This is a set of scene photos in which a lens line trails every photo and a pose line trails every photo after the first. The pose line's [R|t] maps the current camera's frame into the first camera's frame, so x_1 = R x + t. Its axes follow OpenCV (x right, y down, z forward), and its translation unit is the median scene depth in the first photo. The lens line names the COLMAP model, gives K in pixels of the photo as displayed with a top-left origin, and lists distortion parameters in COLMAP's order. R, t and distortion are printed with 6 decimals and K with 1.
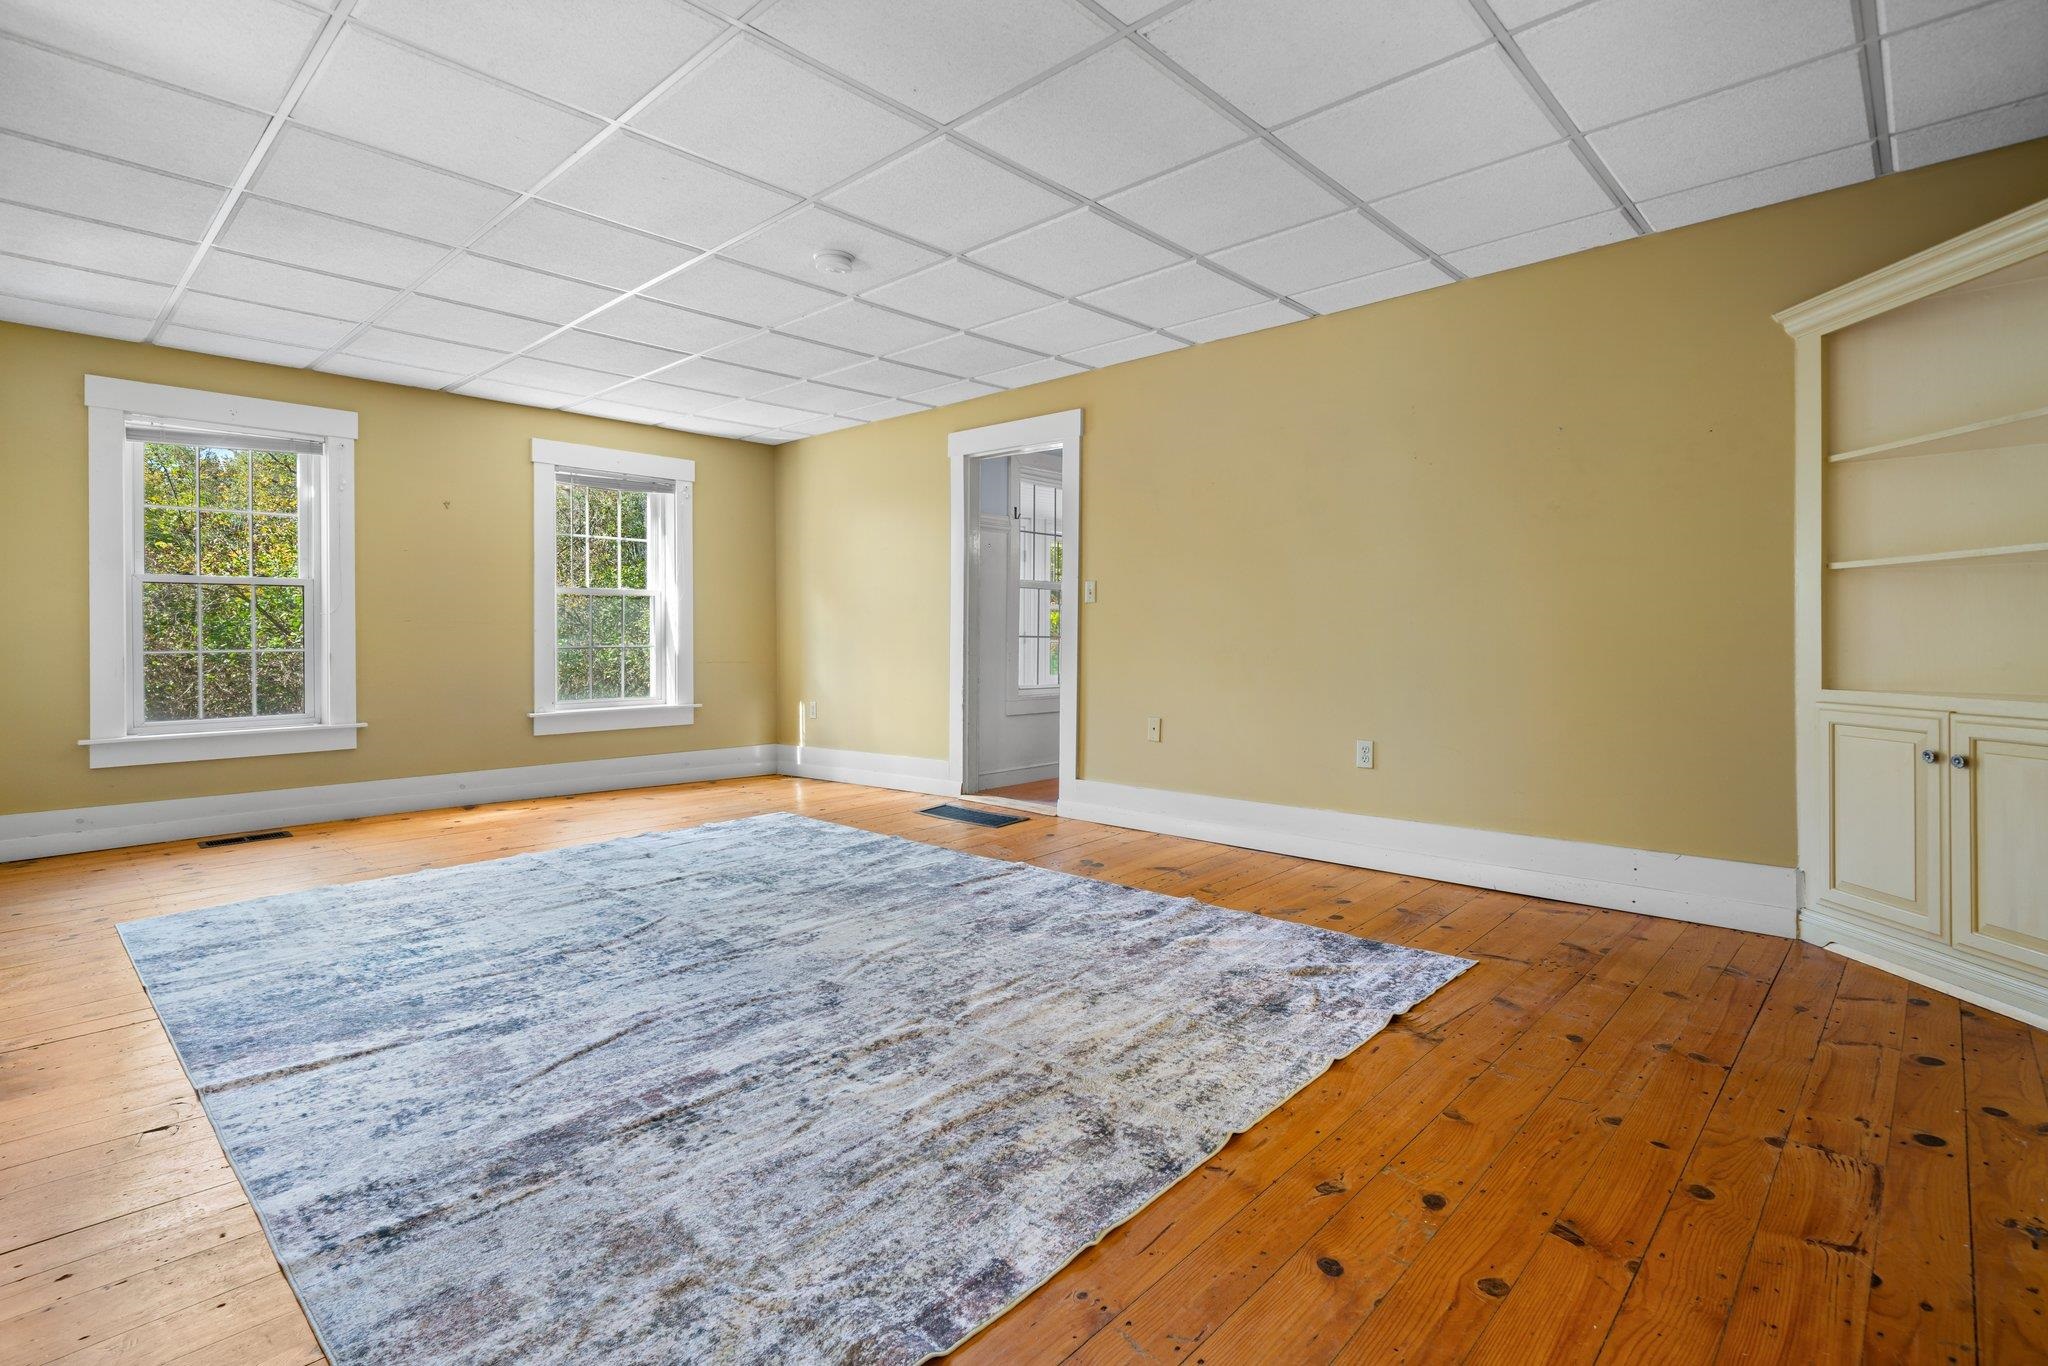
lens RADIAL K [[965.9, 0, 1039.9], [0, 965.9, 646.6], [0, 0, 1]] dist [0.002314, 0.000770]
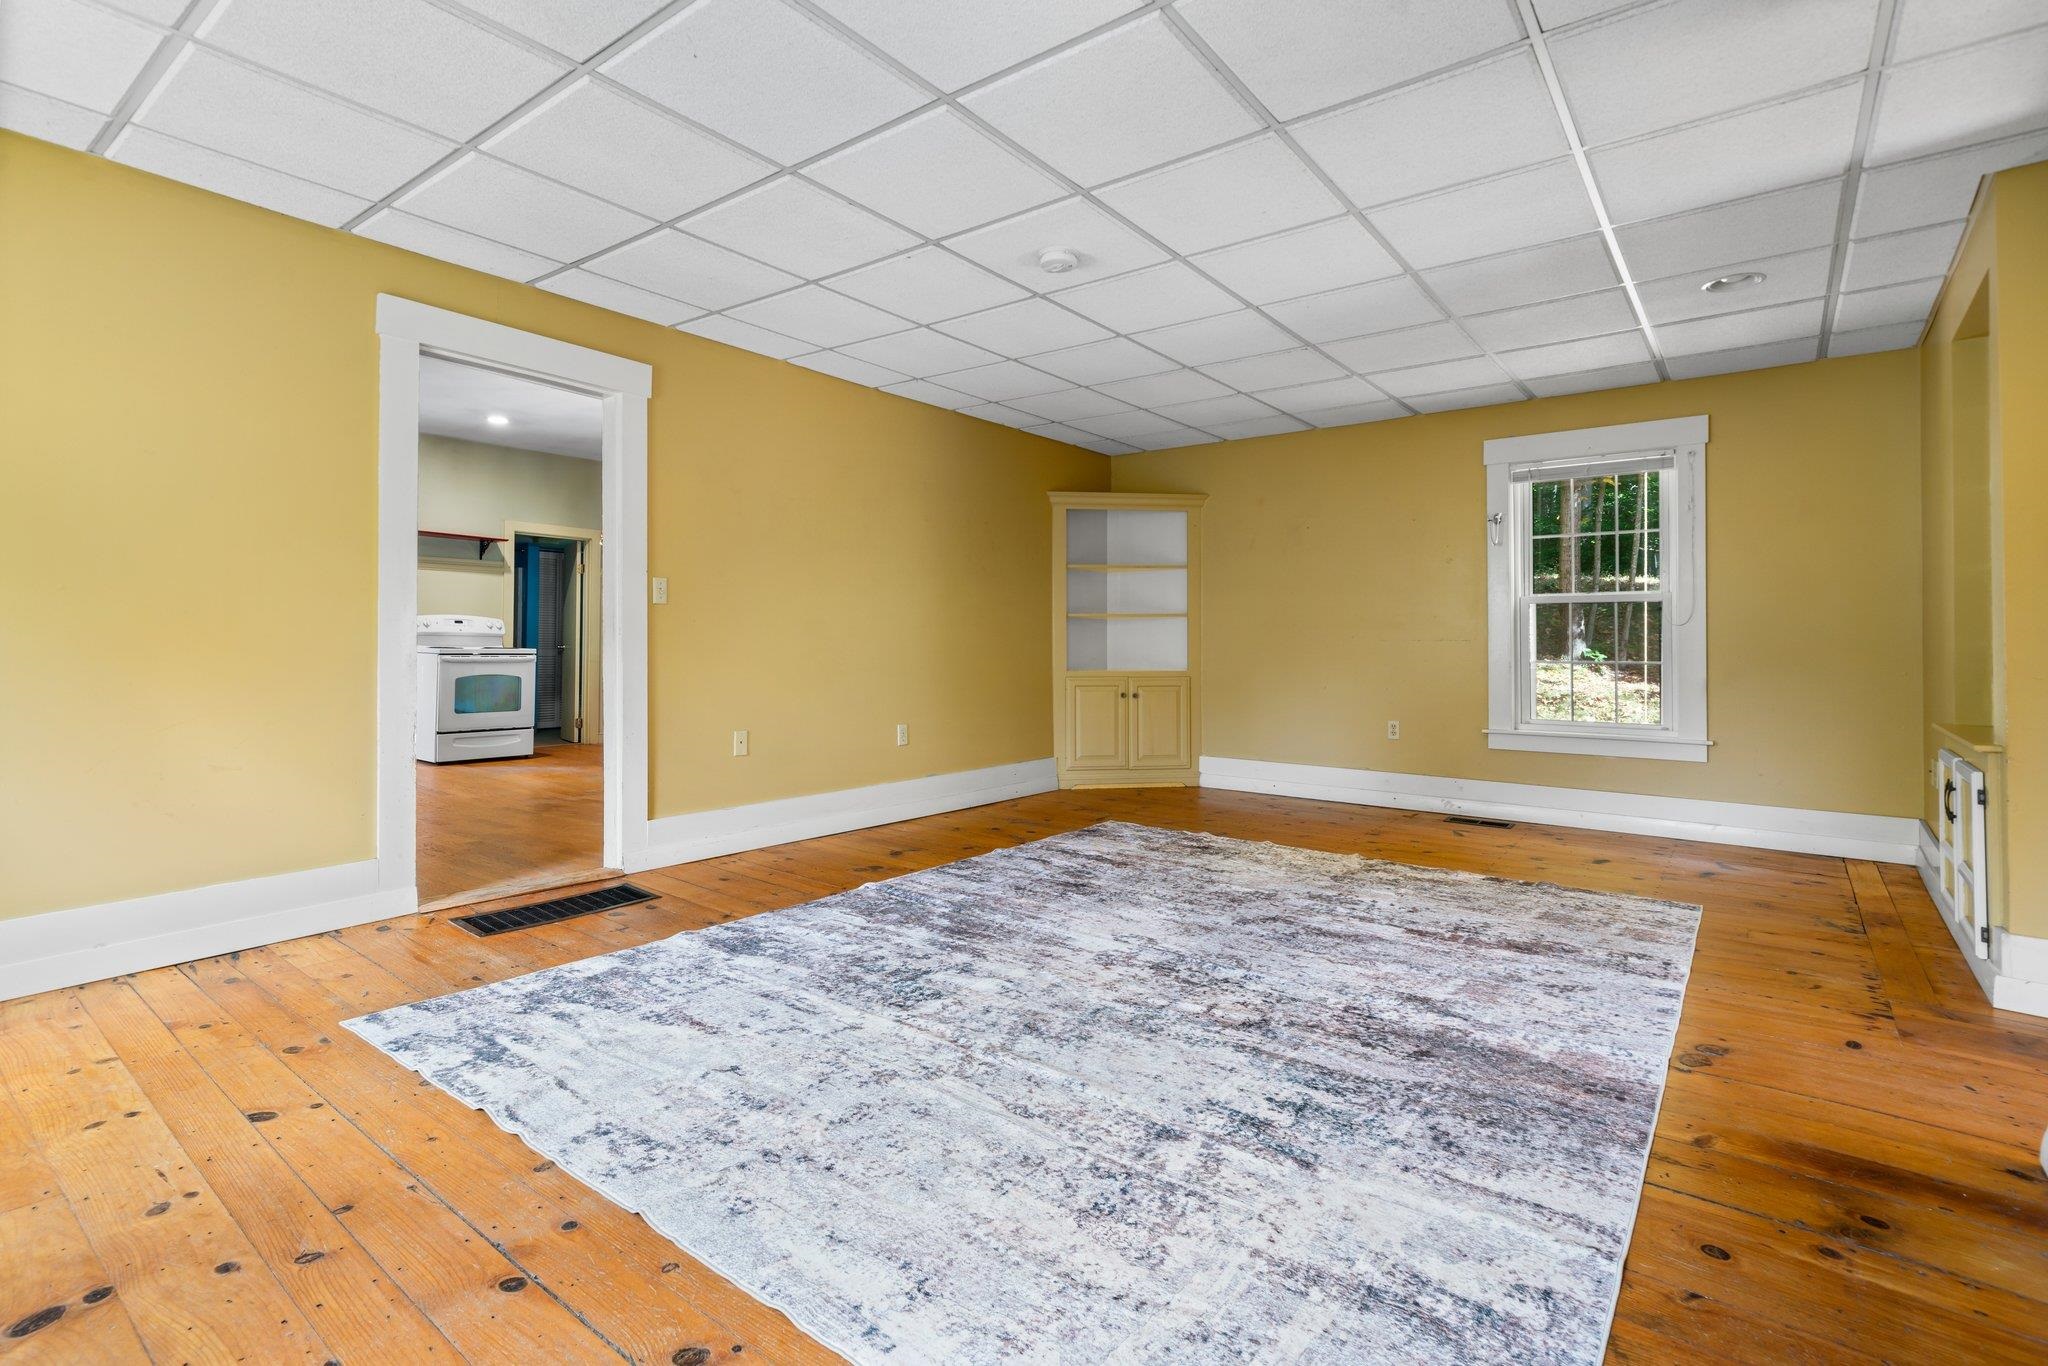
lens RADIAL K [[965.9, 0, 1039.9], [0, 965.9, 646.6], [0, 0, 1]] dist [0.002314, 0.000770]
pose [[-0.100131, 0.003466, 0.994968, -1.469208], [-0.002859, 0.999989, -0.003771, -0.000607], [-0.994970, -0.003223, -0.100120, 1.414456]]
